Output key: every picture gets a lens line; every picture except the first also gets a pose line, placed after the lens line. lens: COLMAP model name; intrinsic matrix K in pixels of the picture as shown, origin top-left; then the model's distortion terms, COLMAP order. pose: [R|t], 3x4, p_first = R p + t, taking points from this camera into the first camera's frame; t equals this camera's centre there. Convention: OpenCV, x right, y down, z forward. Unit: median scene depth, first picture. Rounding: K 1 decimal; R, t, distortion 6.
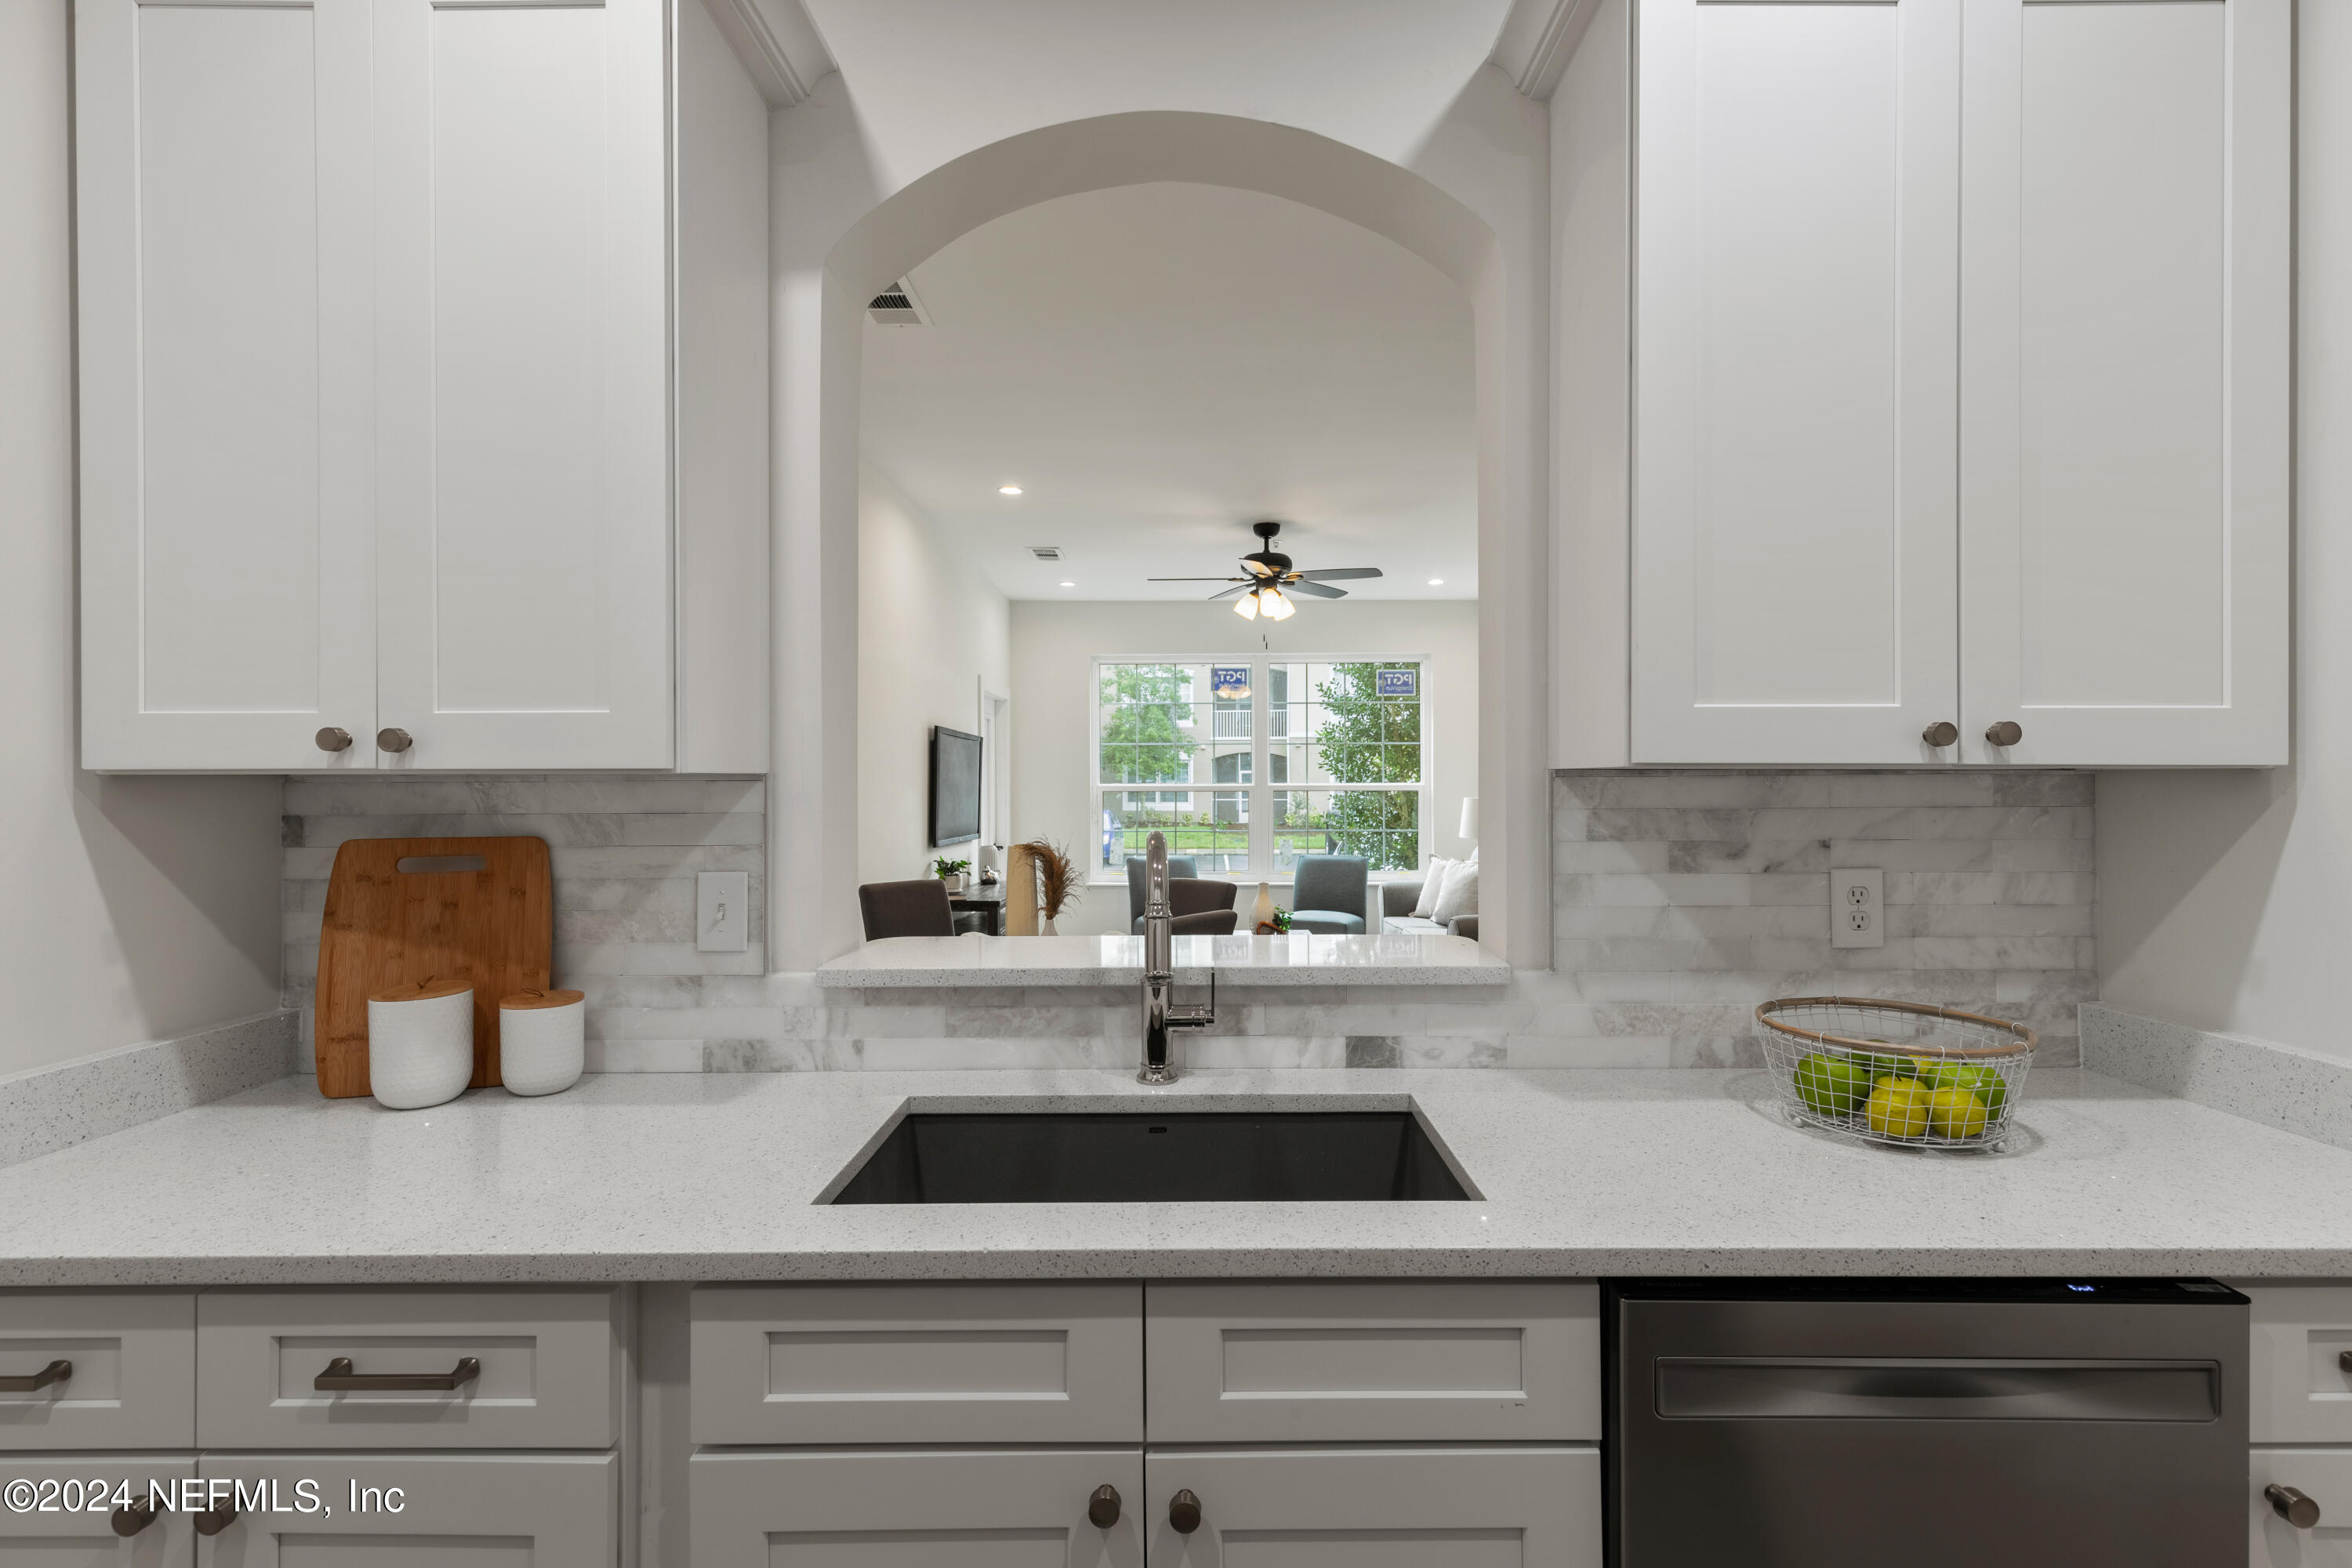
lens RADIAL K [[1055.5, 0, 1183.4], [0, 1055.5, 784.5], [0, 0, 1]] dist [0.006039, -0.000322]
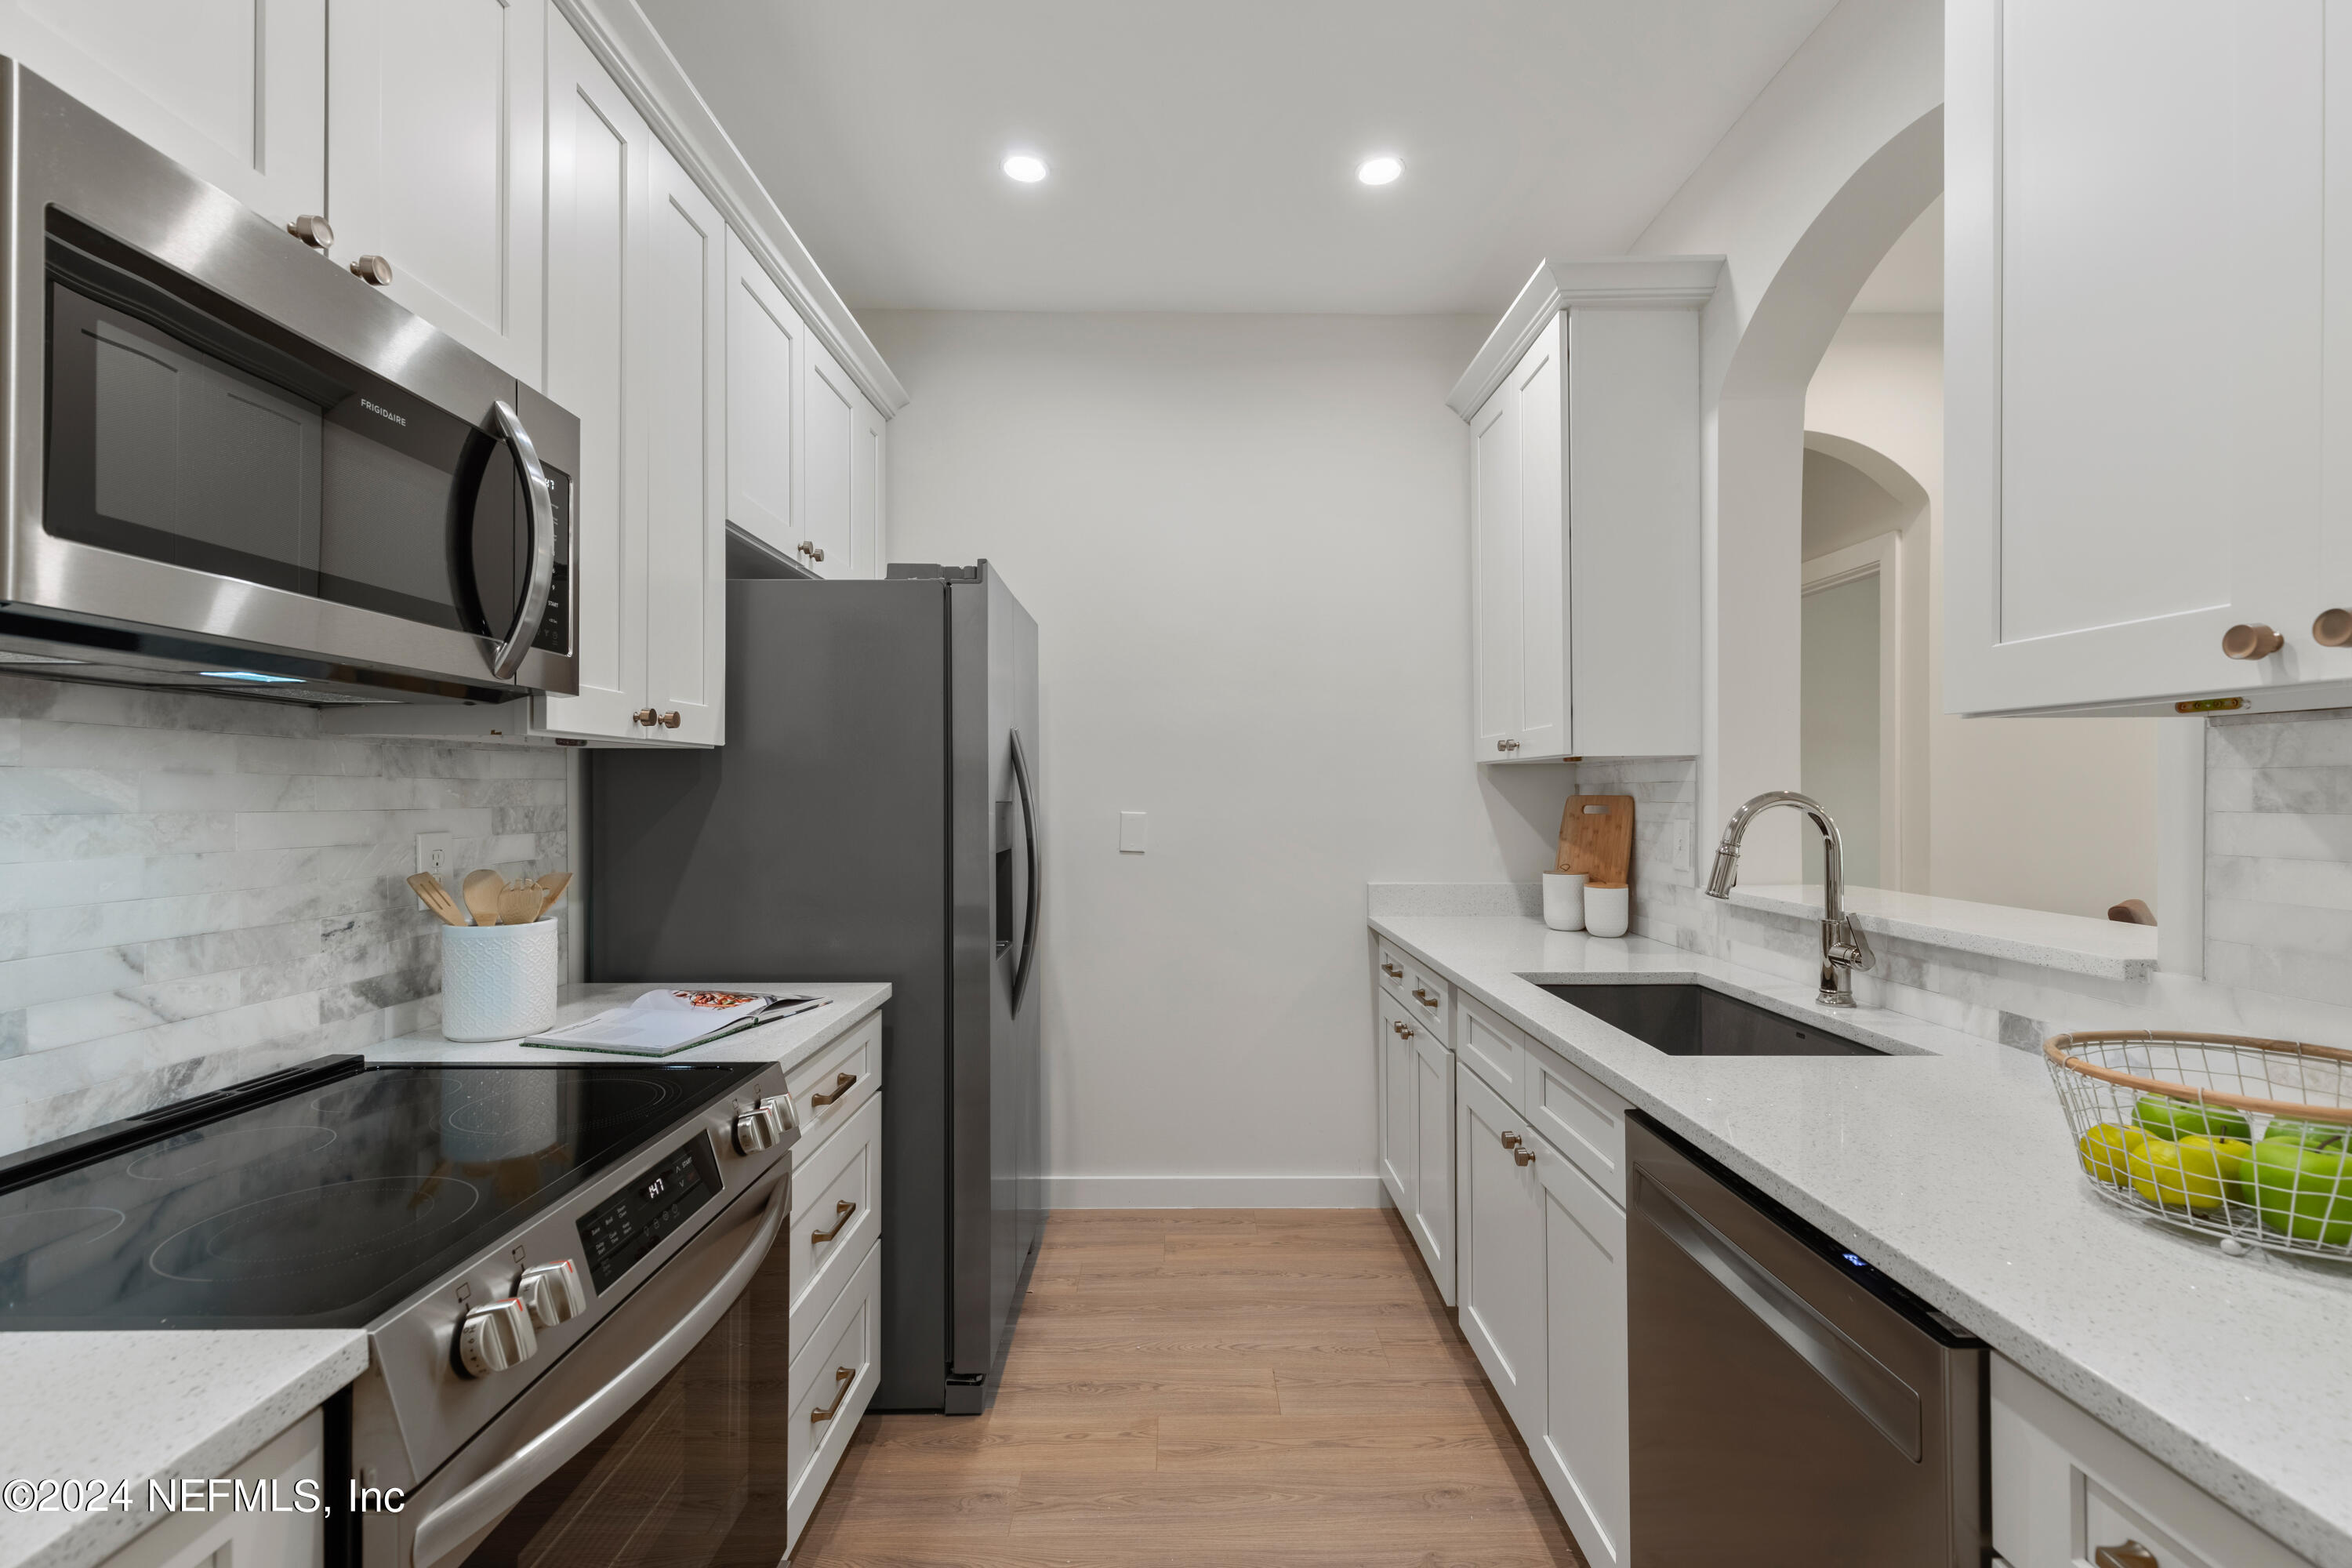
lens RADIAL K [[1046.7, 0, 1186.4], [0, 1046.7, 791.2], [0, 0, 1]] dist [0.002820, -0.000052]
pose [[0.014748, 0.002445, -0.999888, 1.098289], [0.002137, 0.999995, 0.002477, 0.035725], [0.999889, -0.002173, 0.014742, 0.248501]]
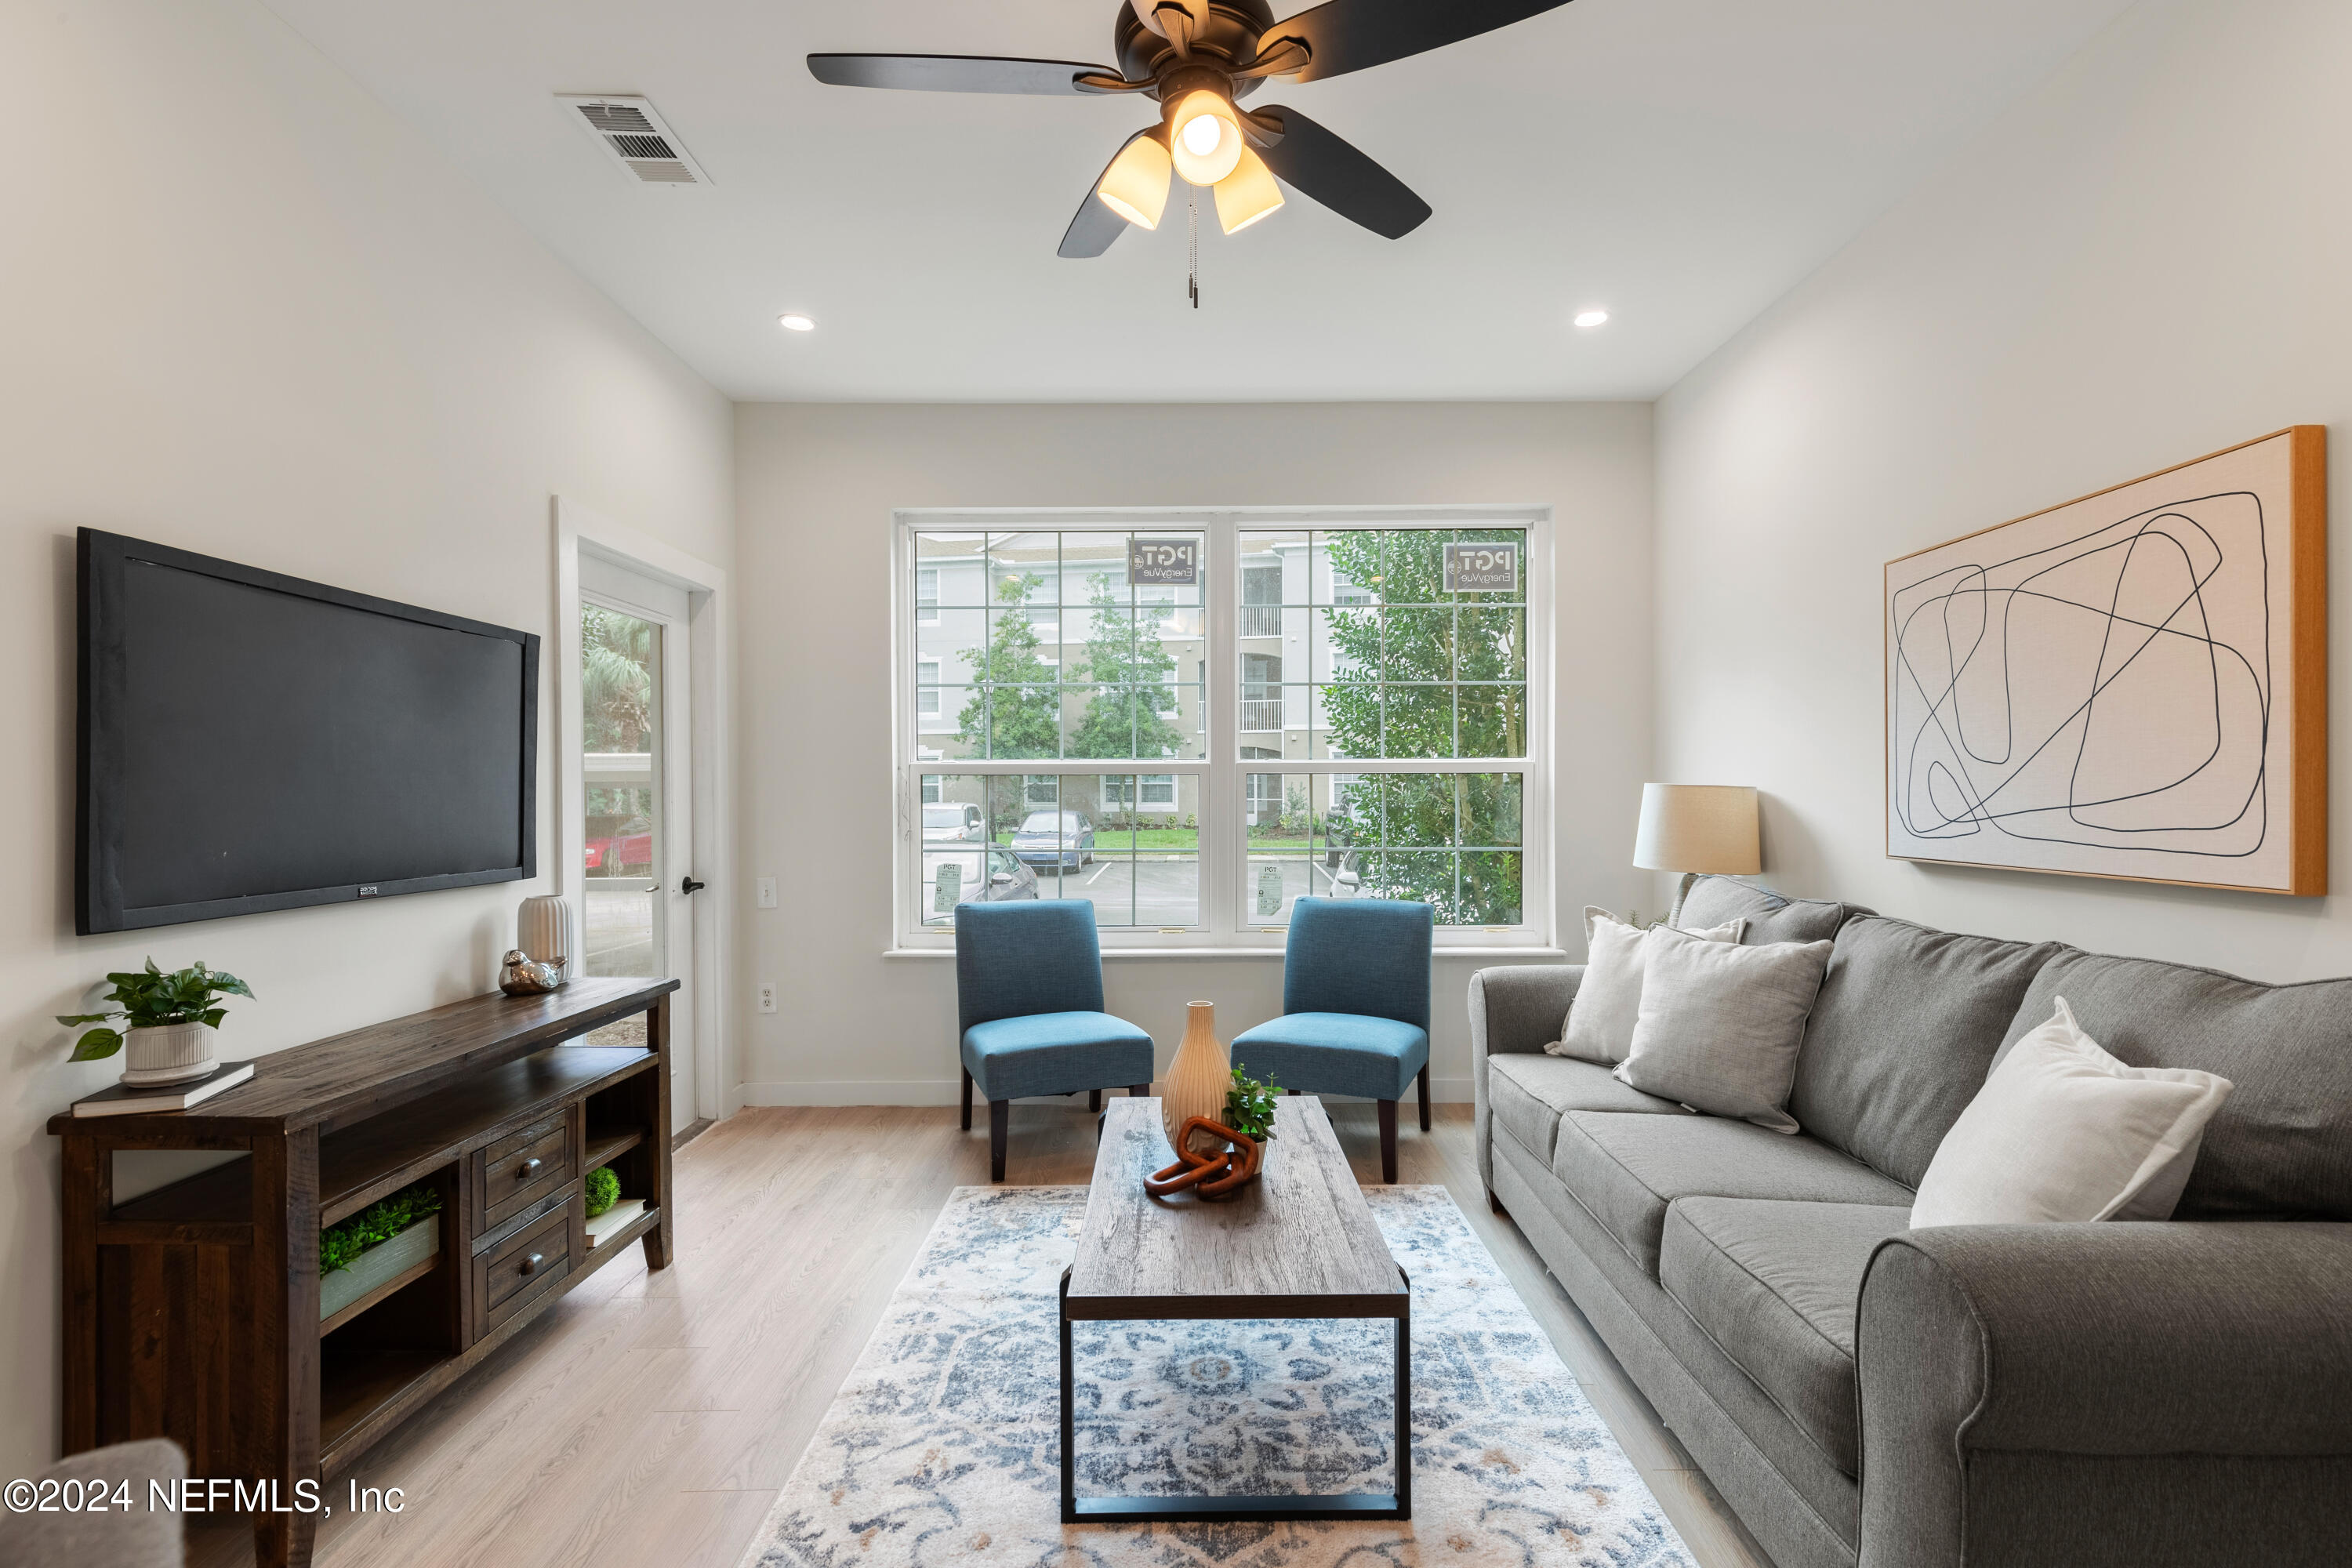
lens RADIAL K [[1057.2, 0, 1184.7], [0, 1057.2, 792.6], [0, 0, 1]] dist [0.002563, -0.000612]
pose [[0.999986, -0.000912, 0.005214, 0.256353], [0.000876, 0.999976, 0.006800, 0.059898], [-0.005220, -0.006796, 0.999963, 2.359680]]
